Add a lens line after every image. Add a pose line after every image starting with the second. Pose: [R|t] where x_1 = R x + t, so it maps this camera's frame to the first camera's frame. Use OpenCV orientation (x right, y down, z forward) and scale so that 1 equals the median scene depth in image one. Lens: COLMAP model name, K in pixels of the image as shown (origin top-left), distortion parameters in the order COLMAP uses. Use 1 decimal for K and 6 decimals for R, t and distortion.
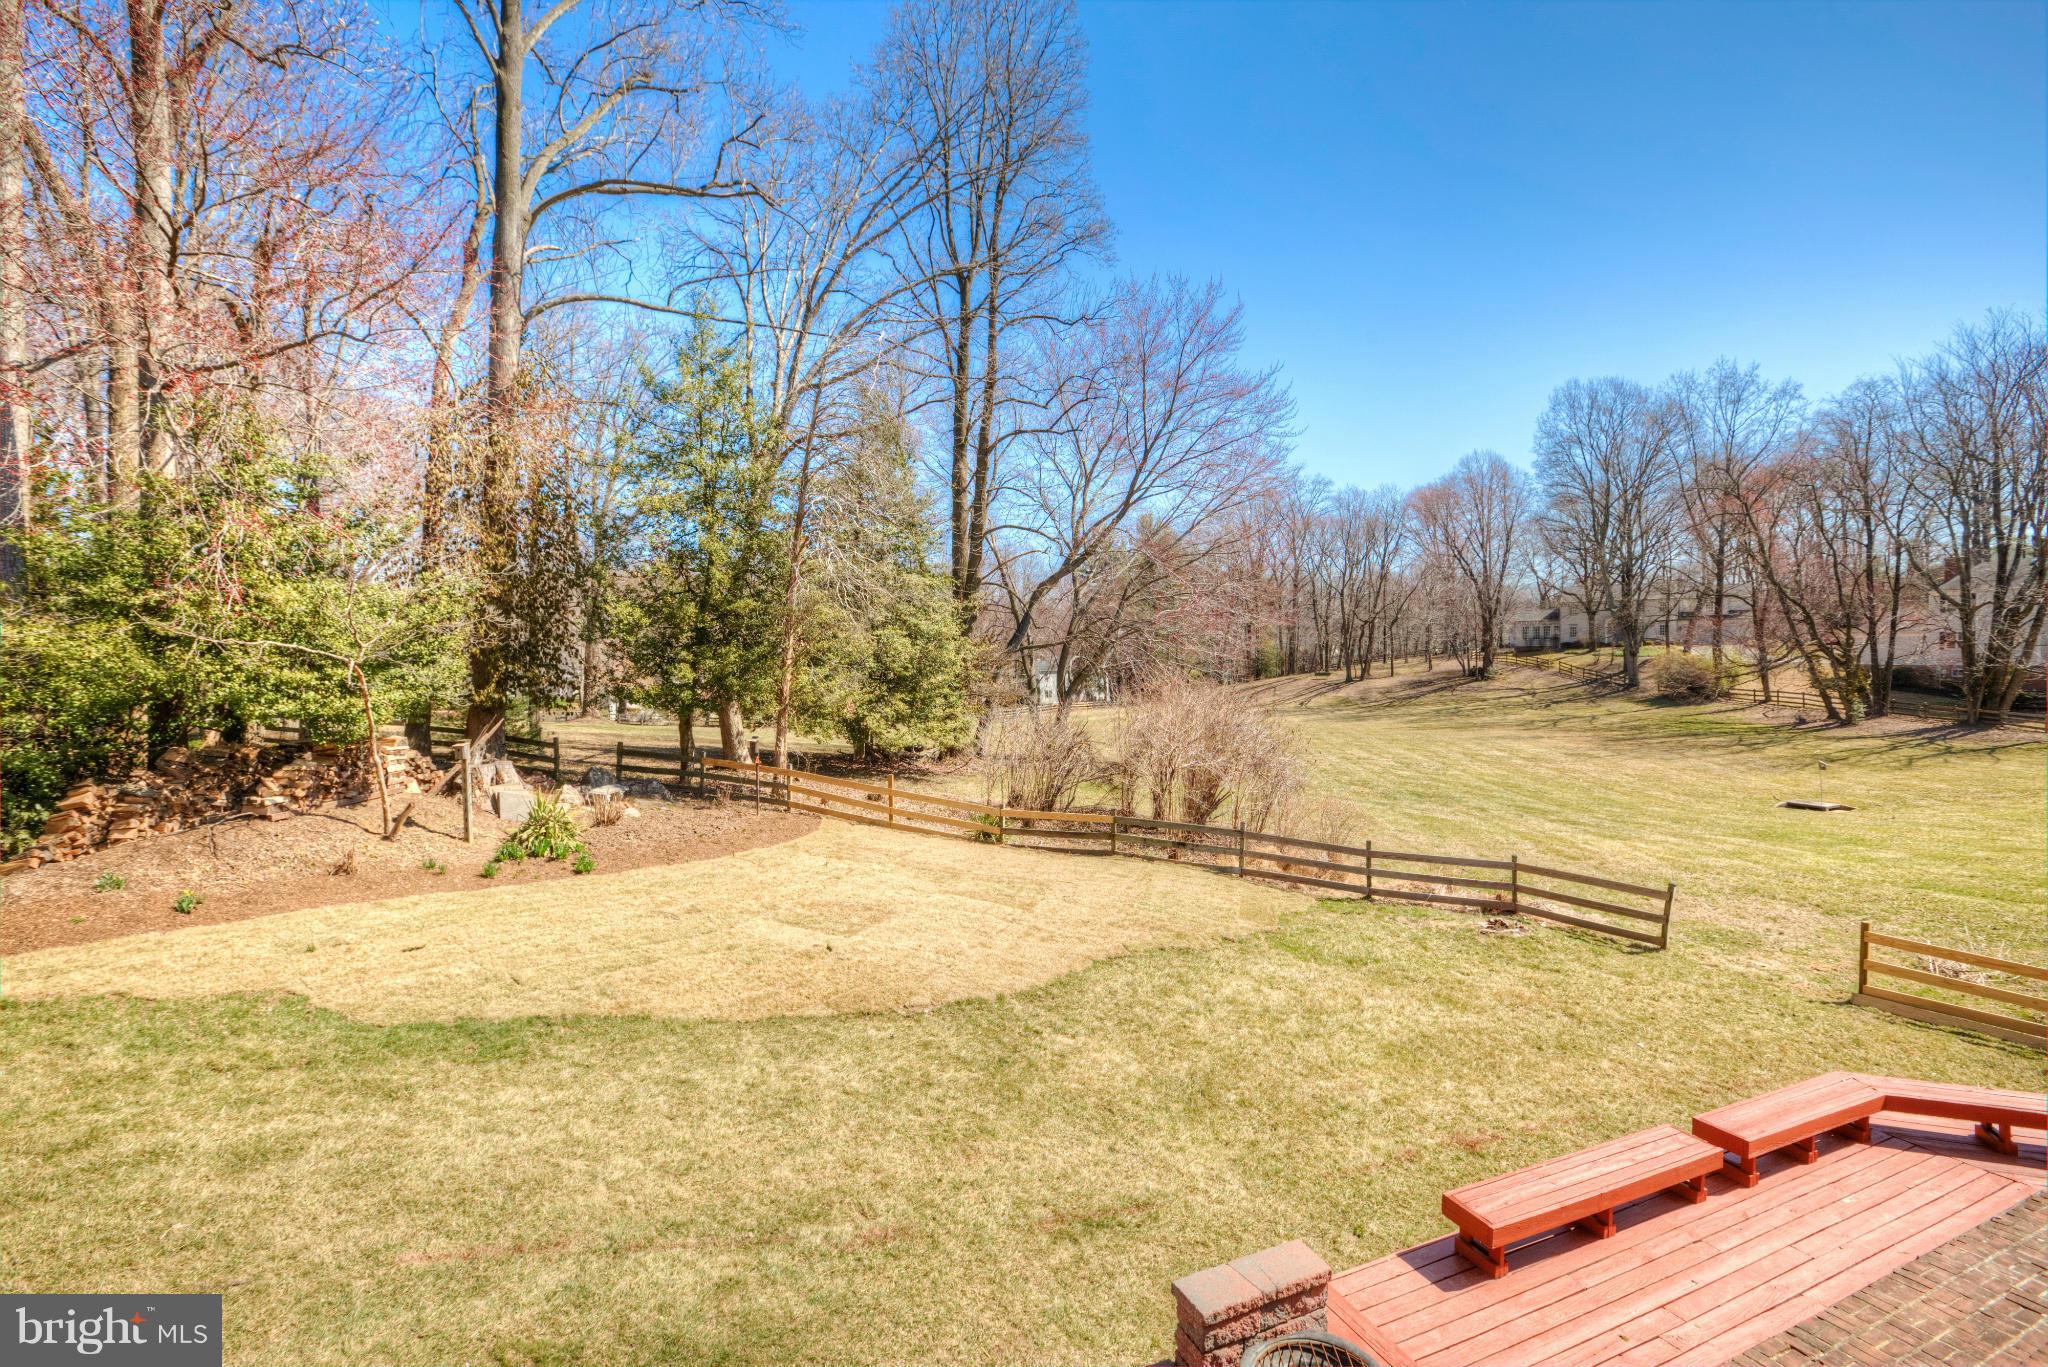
lens RADIAL K [[935.3, 0, 1028.9], [0, 935.3, 681.5], [0, 0, 1]] dist [-0.038014, 0.017202]
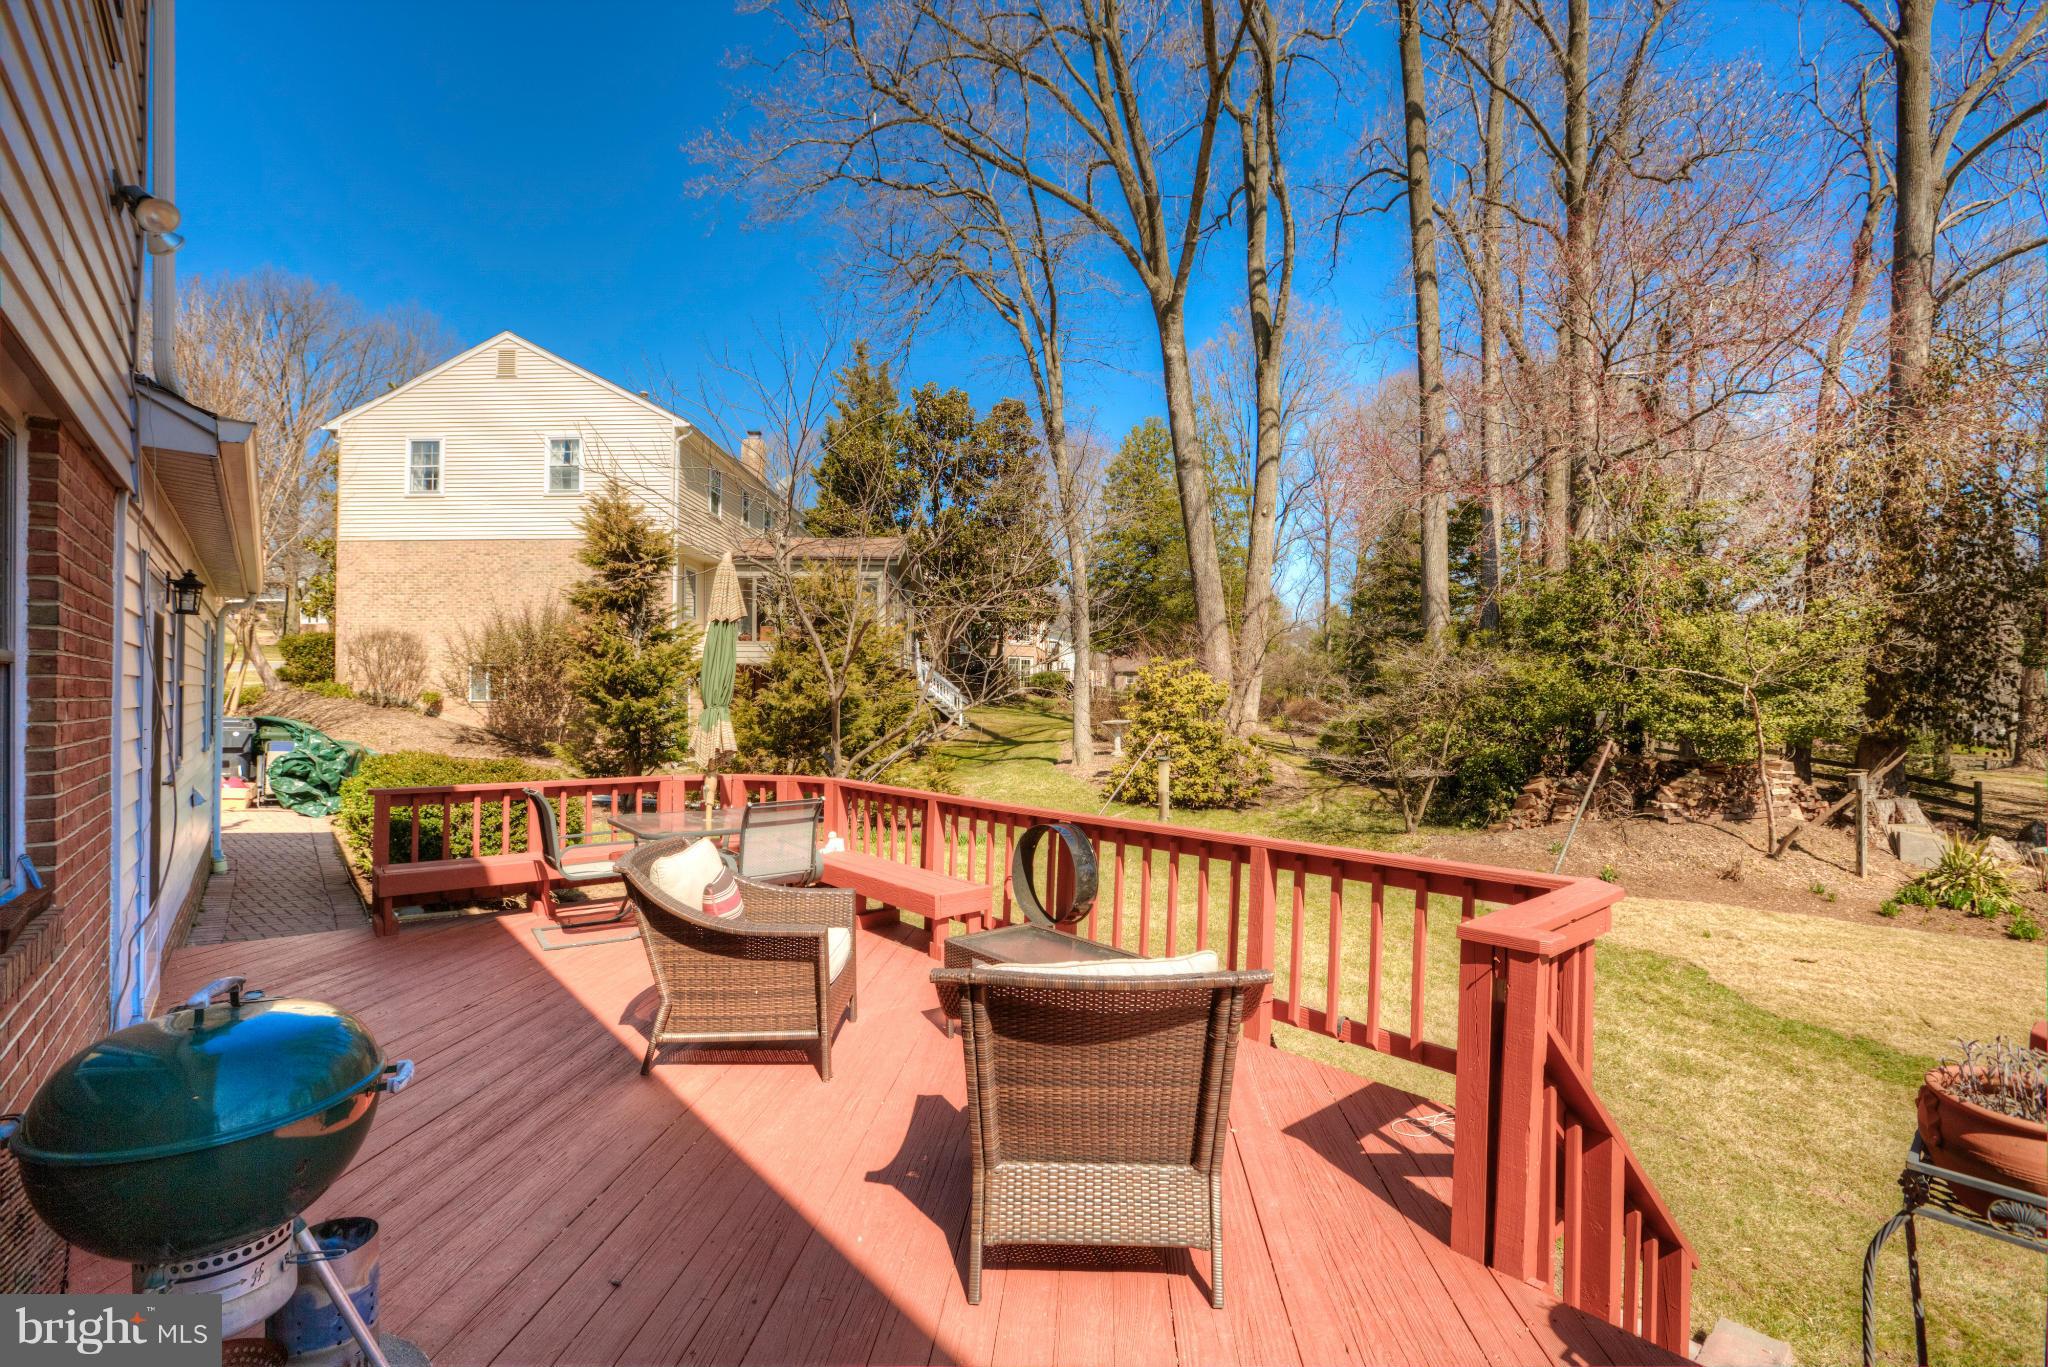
lens RADIAL K [[918.8, 0, 967.2], [0, 918.8, 688.4], [0, 0, 1]] dist [-0.063198, 0.016029]
pose [[0.242158, 0.004324, -0.970227, 0.045456], [-0.031367, 0.999502, -0.003374, 0.011216], [0.969730, 0.031250, 0.242173, -0.123621]]
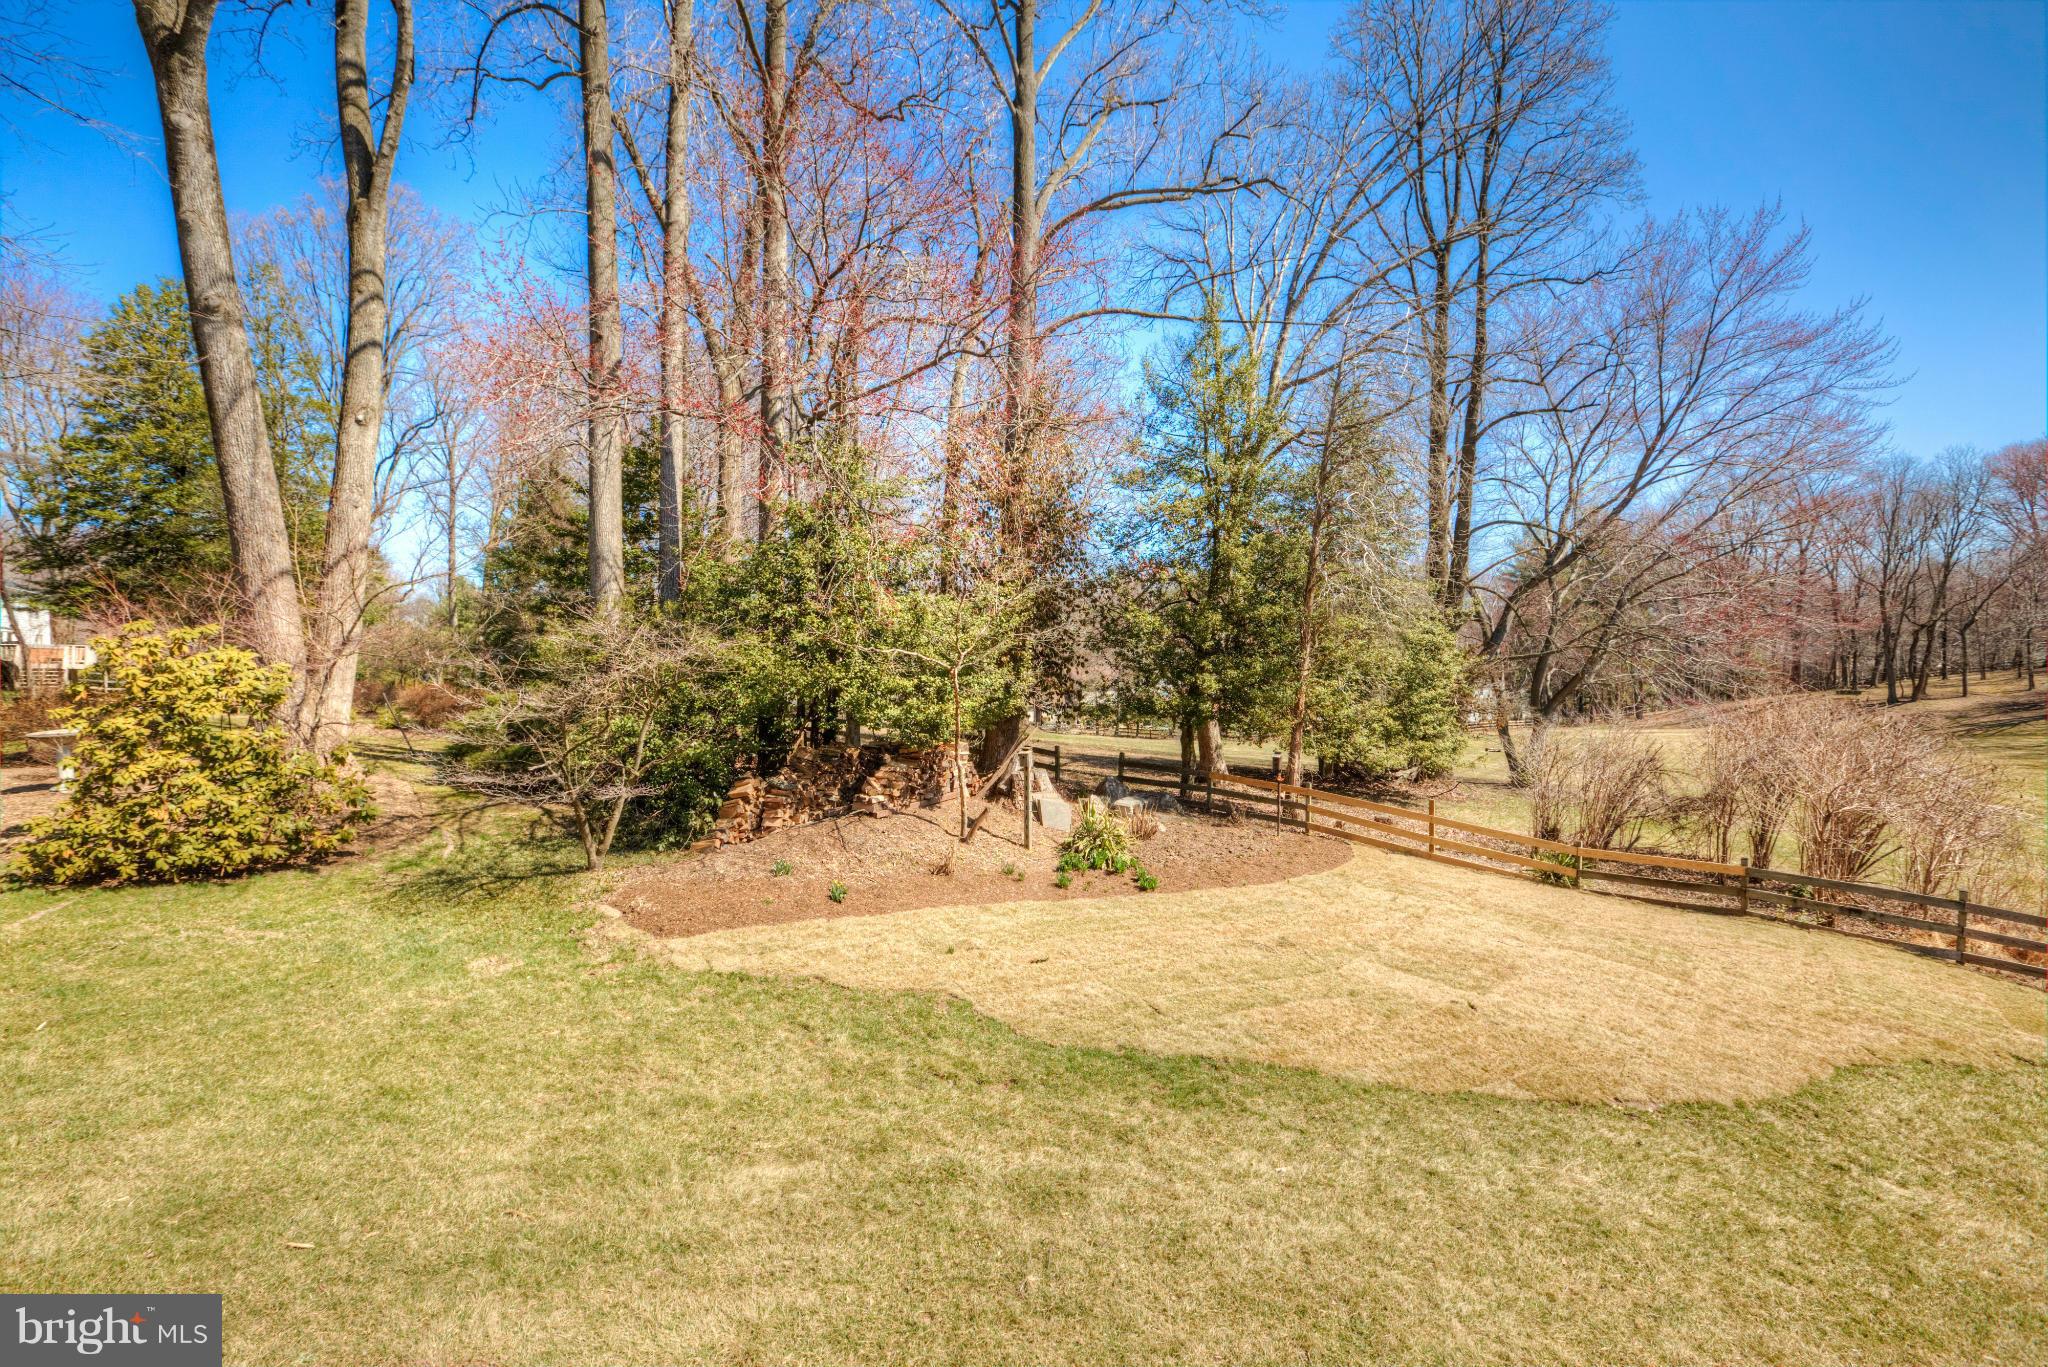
lens RADIAL K [[935.3, 0, 1028.9], [0, 935.3, 681.5], [0, 0, 1]] dist [-0.038014, 0.017202]
pose [[0.924894, 0.005779, -0.380181, -0.219981], [-0.011509, 0.999852, -0.012801, 0.004121], [0.380051, 0.016215, 0.924824, 0.051622]]
